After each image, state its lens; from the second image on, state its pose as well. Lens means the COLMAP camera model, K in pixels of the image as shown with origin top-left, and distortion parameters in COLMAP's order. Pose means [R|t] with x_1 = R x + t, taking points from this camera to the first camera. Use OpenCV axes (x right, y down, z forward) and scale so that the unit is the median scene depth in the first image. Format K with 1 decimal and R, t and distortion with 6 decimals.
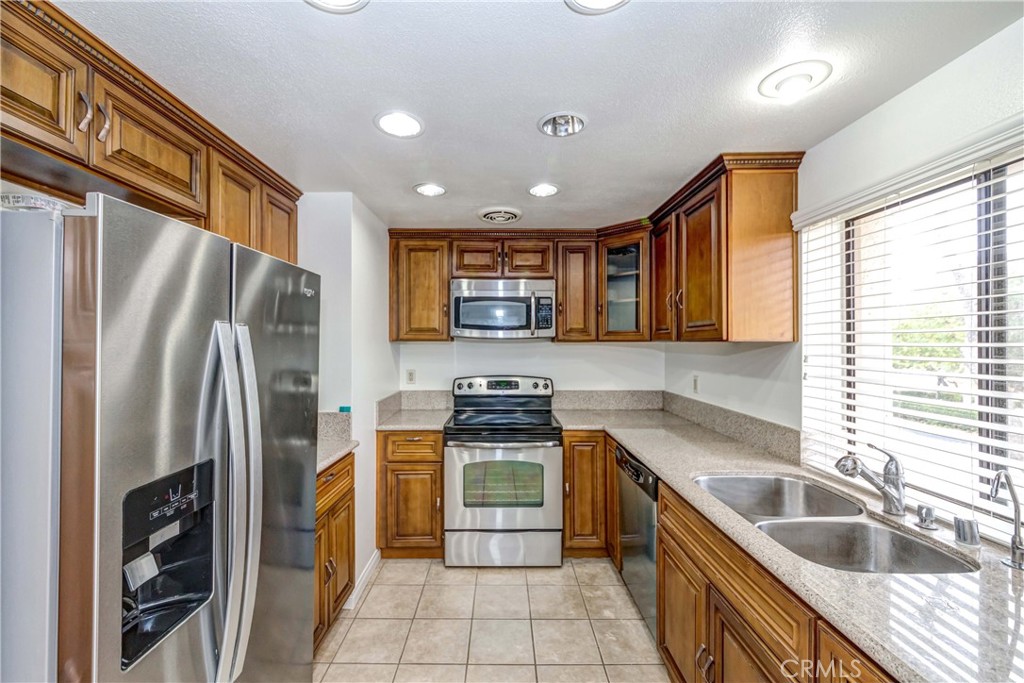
lens RADIAL K [[421.1, 0, 512.0], [0, 421.1, 341.5], [0, 0, 1]] dist [-0.000083, -0.000021]
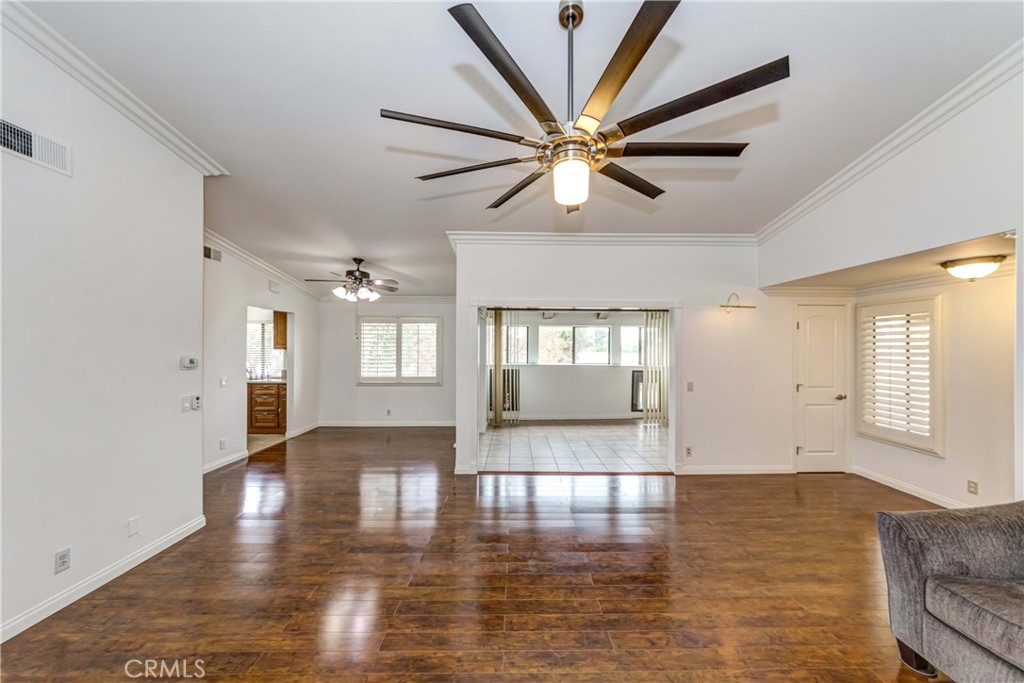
lens RADIAL K [[368.4, 0, 518.3], [0, 368.4, 343.2], [0, 0, 1]] dist [0.001214, -0.000007]
pose [[0.006666, 0.004328, 0.999968, -2.413800], [-0.006516, 0.999970, -0.004284, -0.051378], [-0.999957, -0.006487, 0.006694, -1.589523]]
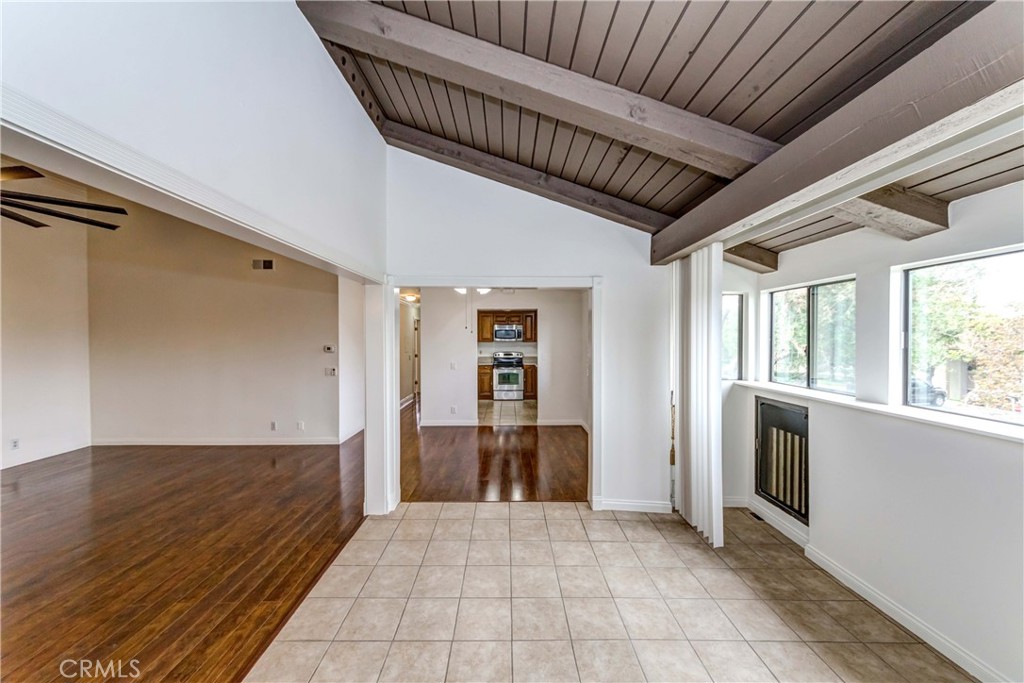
lens RADIAL K [[356.2, 0, 517.2], [0, 356.2, 341.3], [0, 0, 1]] dist [-0.001406, -0.000076]
pose [[0.999854, 0.000999, 0.017079, 0.004664], [-0.001240, 0.999900, 0.014088, -0.063612], [-0.017063, -0.014107, 0.999755, -2.686233]]
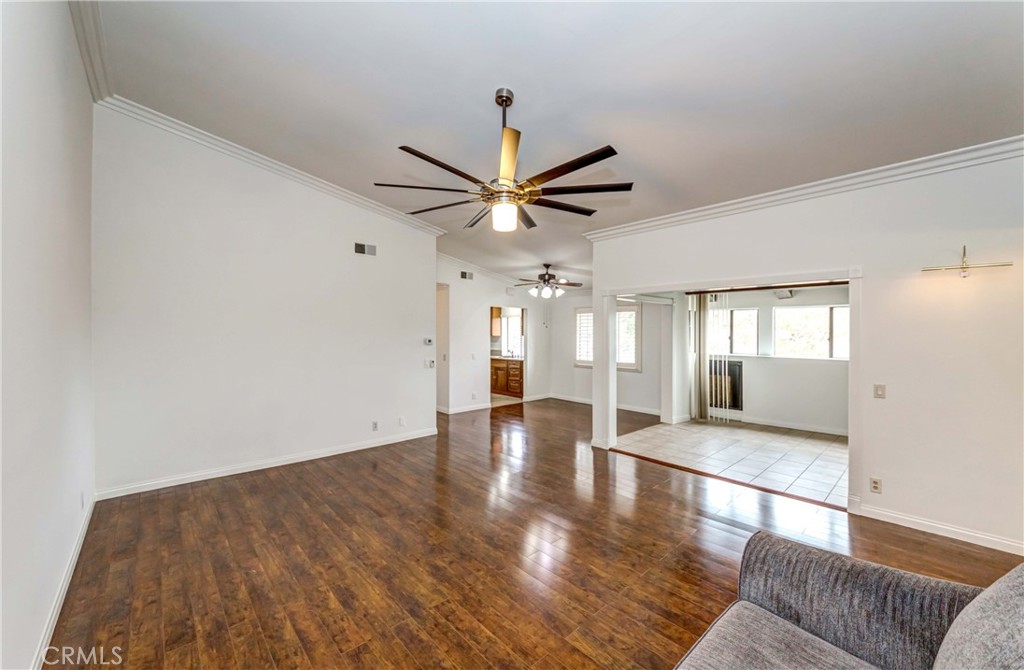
lens RADIAL K [[389.8, 0, 500.3], [0, 389.8, 331.4], [0, 0, 1]] dist [0.000881, -0.000012]
pose [[0.757588, 0.003240, 0.652725, -2.414657], [-0.003598, 0.999993, -0.000788, -0.046935], [-0.652724, -0.001751, 0.757594, -2.620222]]
